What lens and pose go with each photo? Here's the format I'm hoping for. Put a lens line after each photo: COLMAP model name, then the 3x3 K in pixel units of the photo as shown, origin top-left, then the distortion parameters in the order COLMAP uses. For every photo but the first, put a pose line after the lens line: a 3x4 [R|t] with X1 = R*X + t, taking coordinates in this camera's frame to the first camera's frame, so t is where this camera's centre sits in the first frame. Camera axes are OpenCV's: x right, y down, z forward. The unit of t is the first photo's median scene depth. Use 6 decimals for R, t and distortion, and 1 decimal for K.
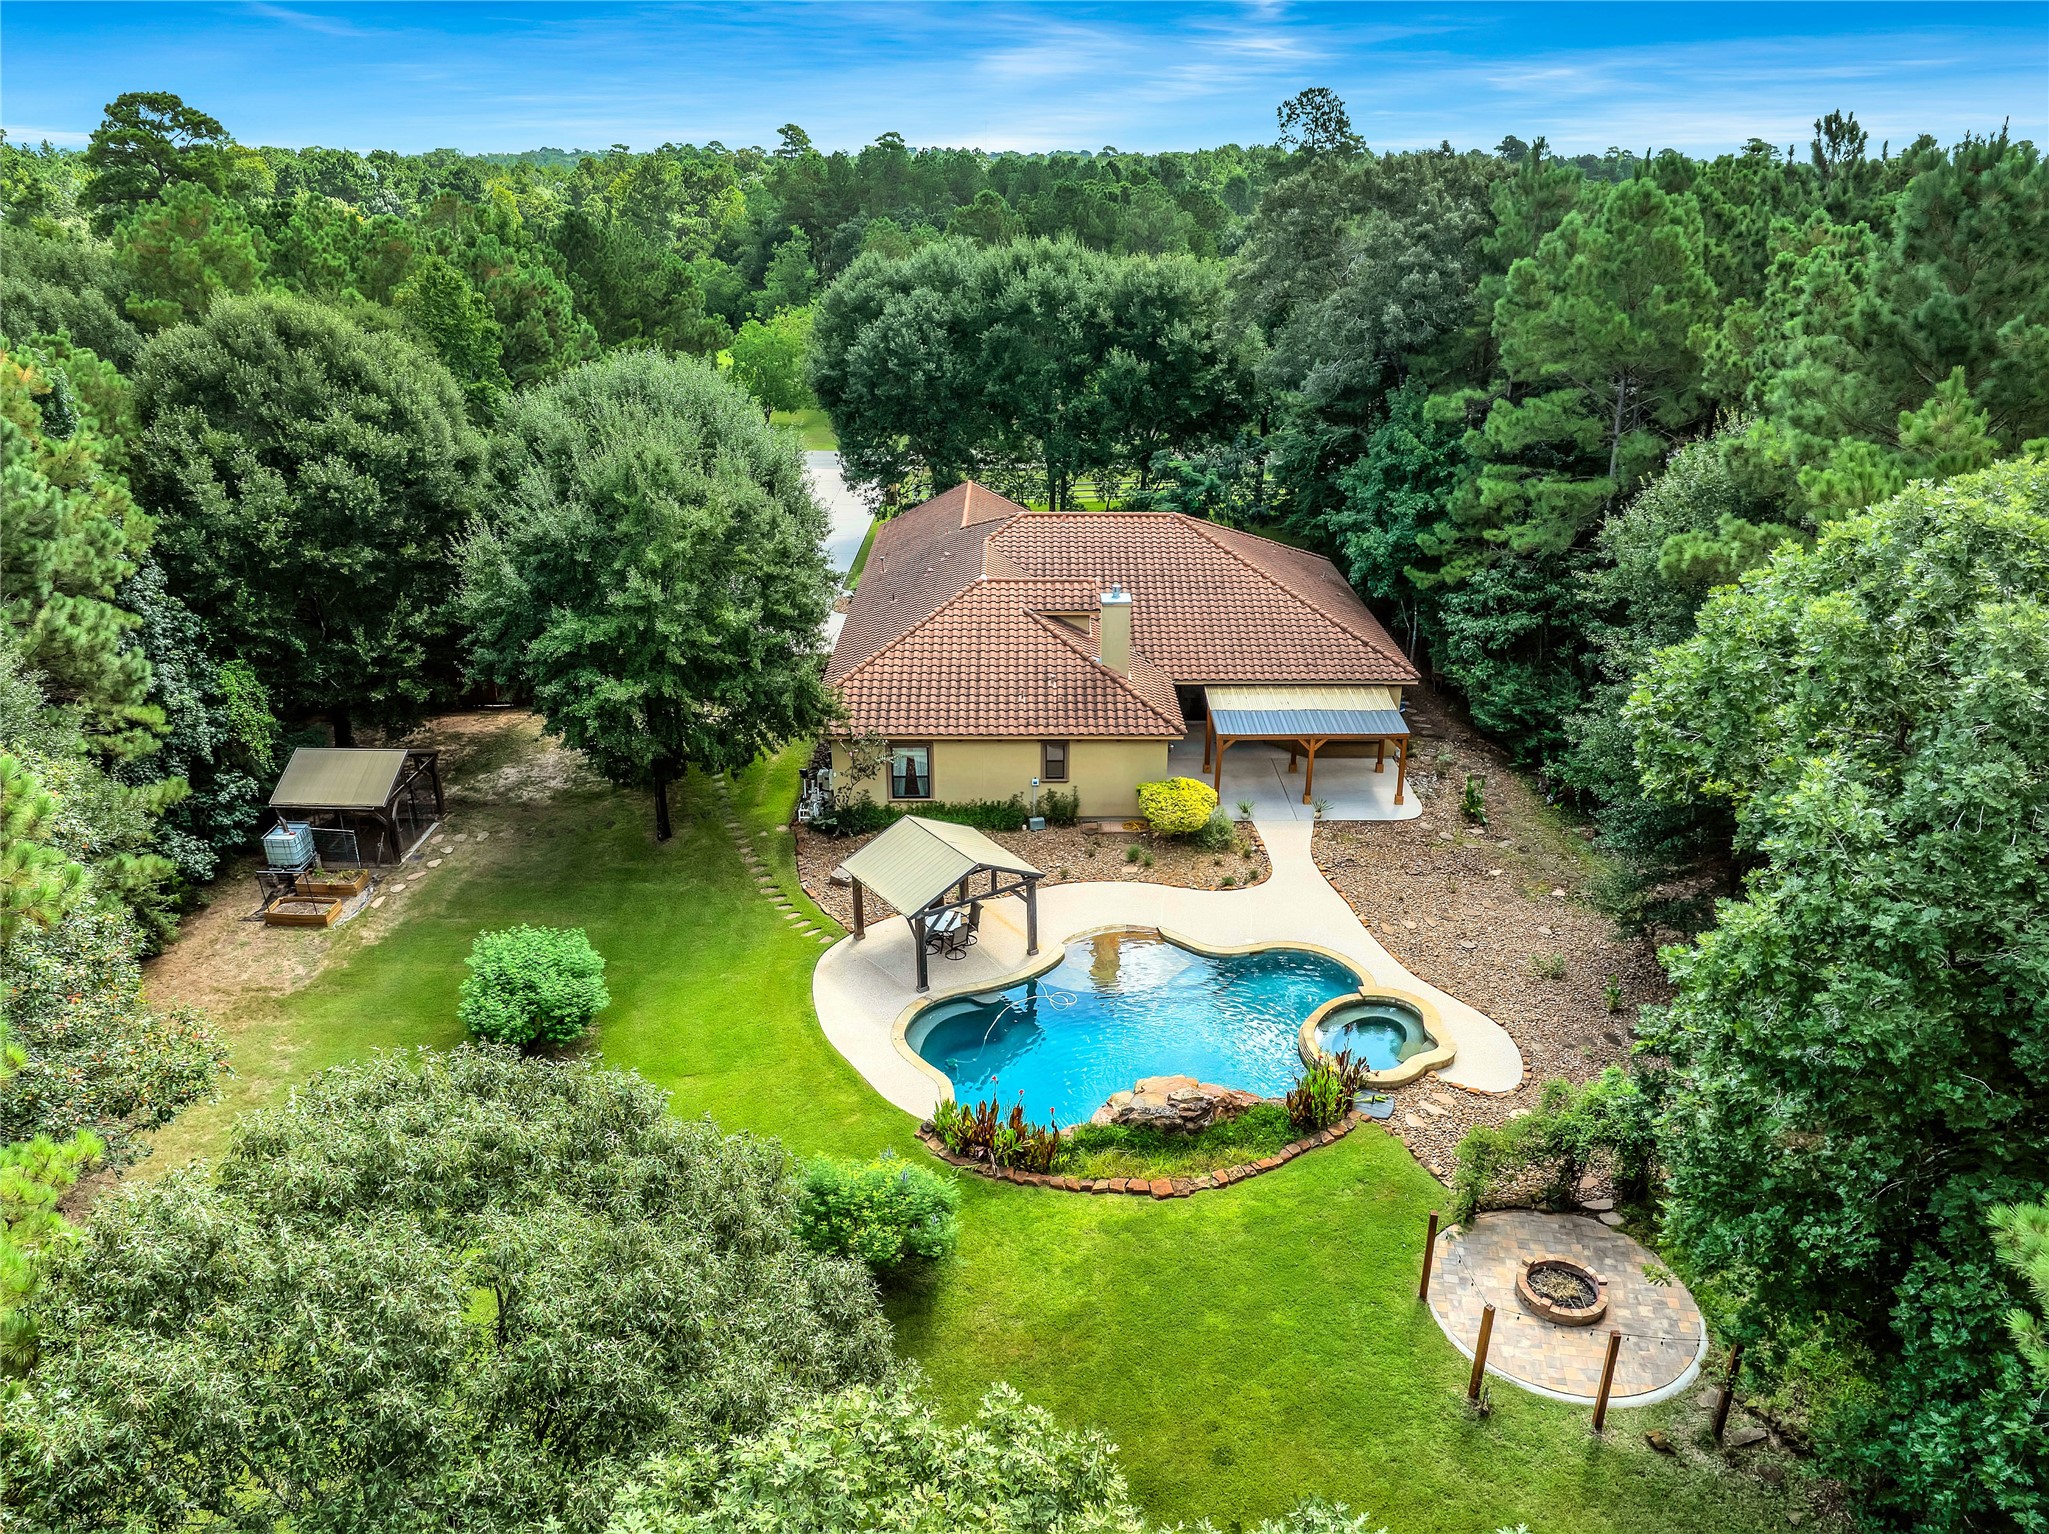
lens RADIAL K [[1413.2, 0, 1024.5], [0, 1413.2, 767.0], [0, 0, 1]] dist [-0.077754, 0.042621]
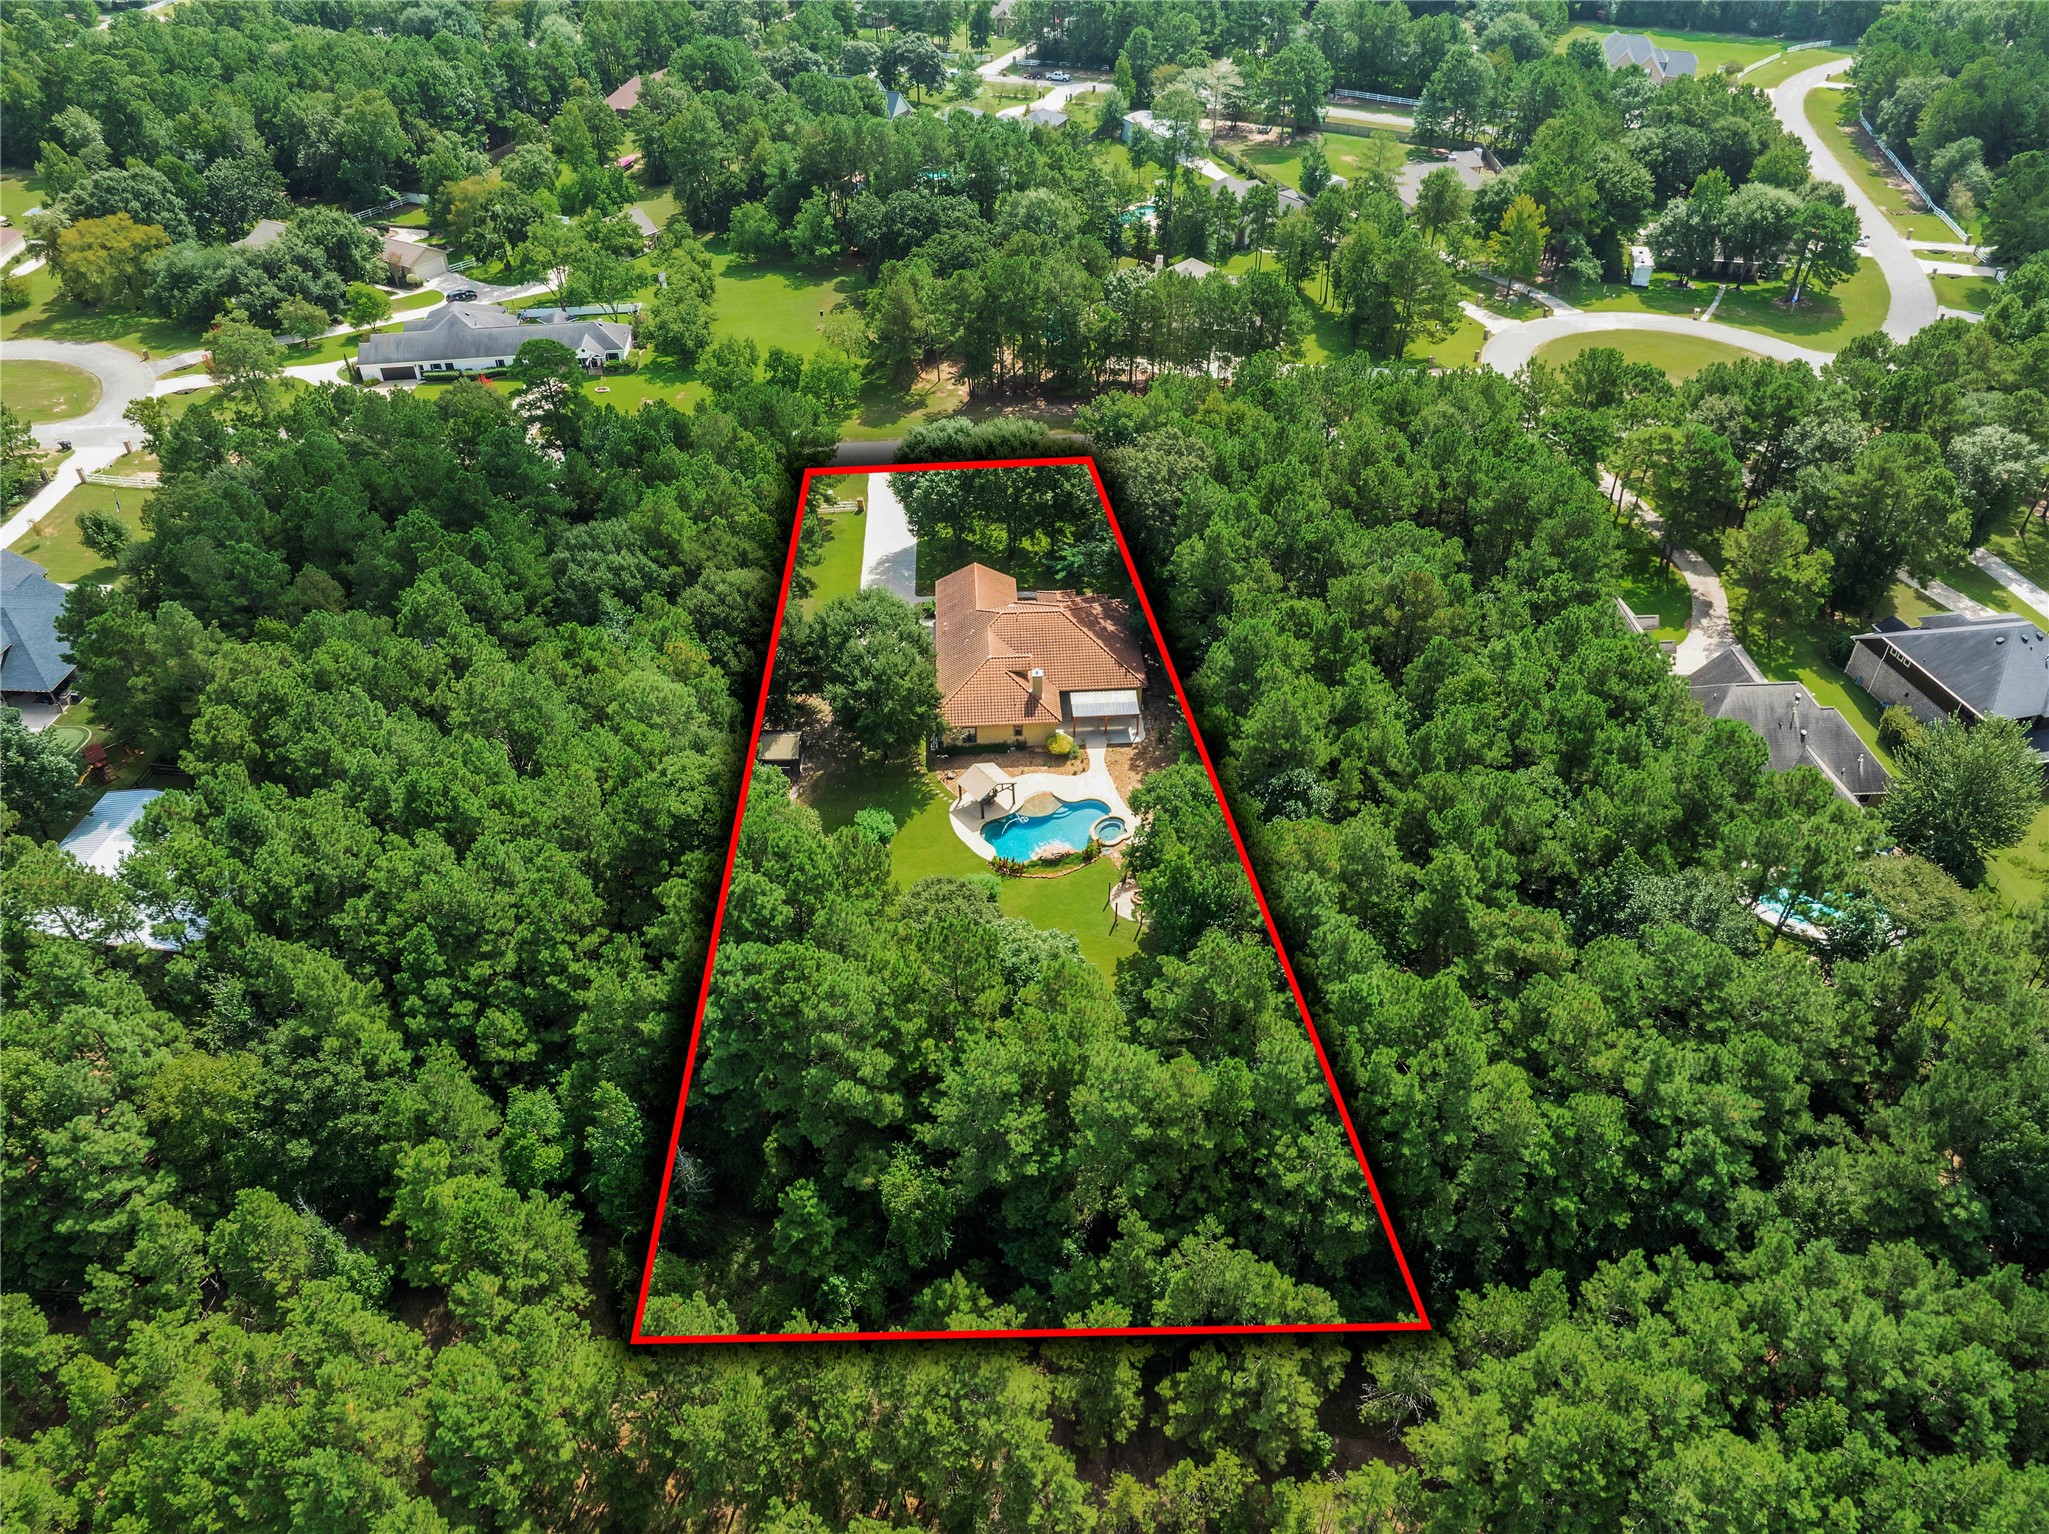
lens RADIAL K [[1413.2, 0, 1024.5], [0, 1413.2, 767.0], [0, 0, 1]] dist [-0.077754, 0.042621]
pose [[0.998963, -0.035757, 0.028195, -0.051716], [0.026317, 0.958656, 0.283349, -0.777267], [-0.037161, -0.282313, 0.958602, -1.883231]]
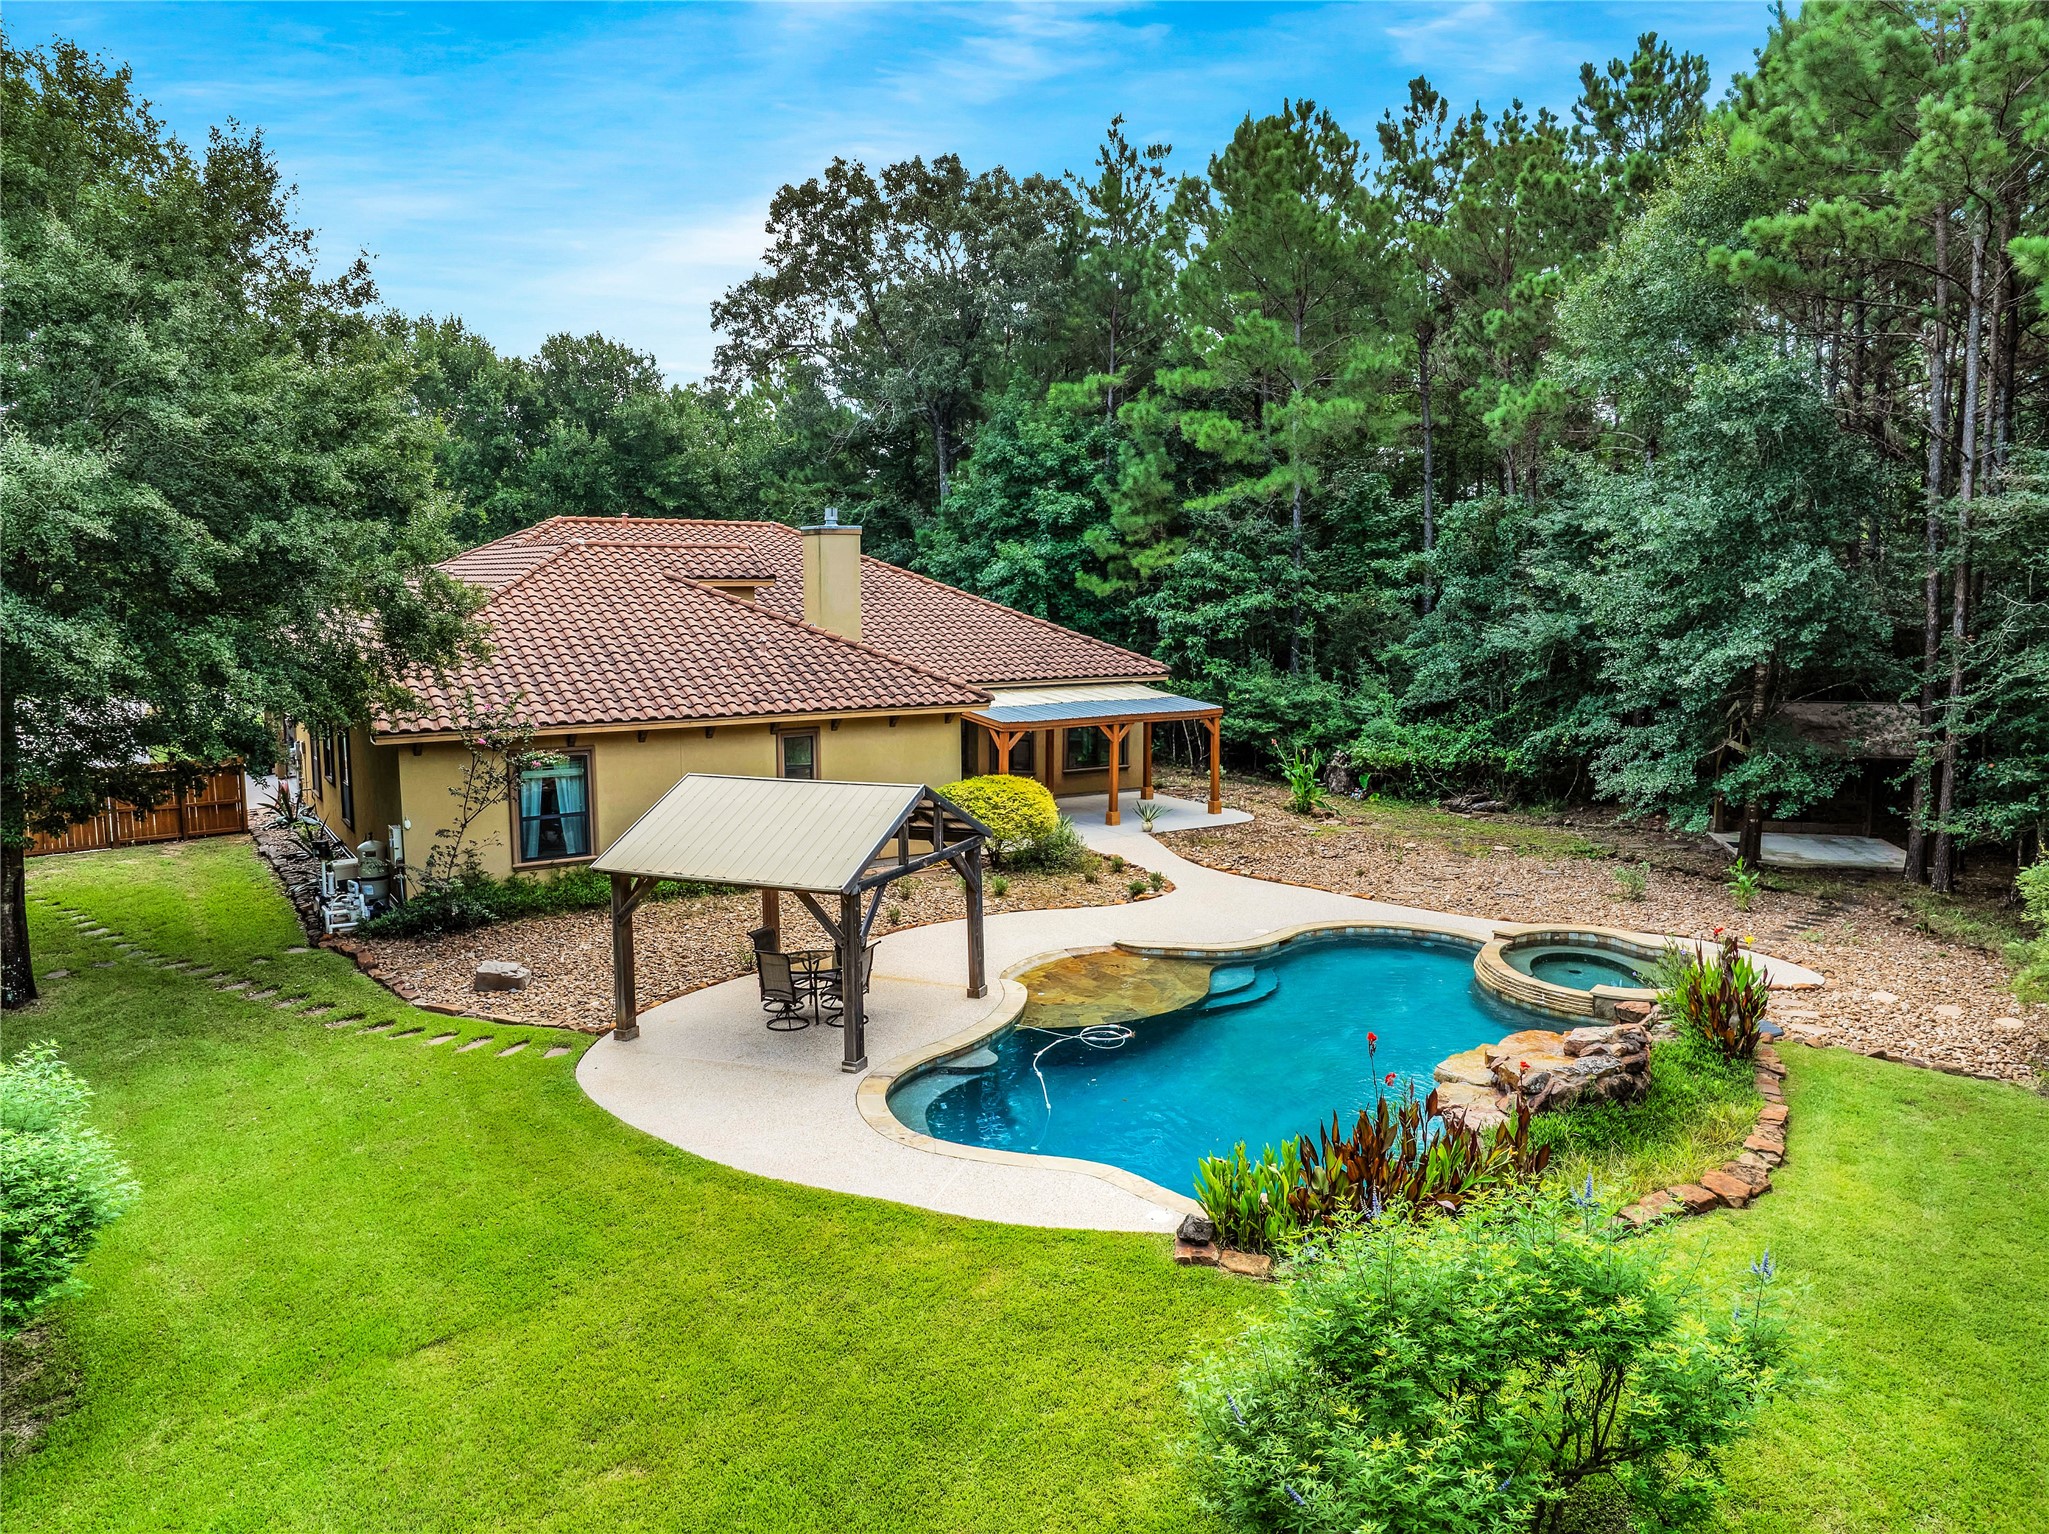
lens RADIAL K [[1413.2, 0, 1024.5], [0, 1413.2, 767.0], [0, 0, 1]] dist [-0.077754, 0.042621]
pose [[0.845743, -0.069050, 0.529104, -0.219249], [0.204067, 0.958067, -0.201157, 0.140249], [-0.493027, 0.278100, 0.824369, 0.463489]]
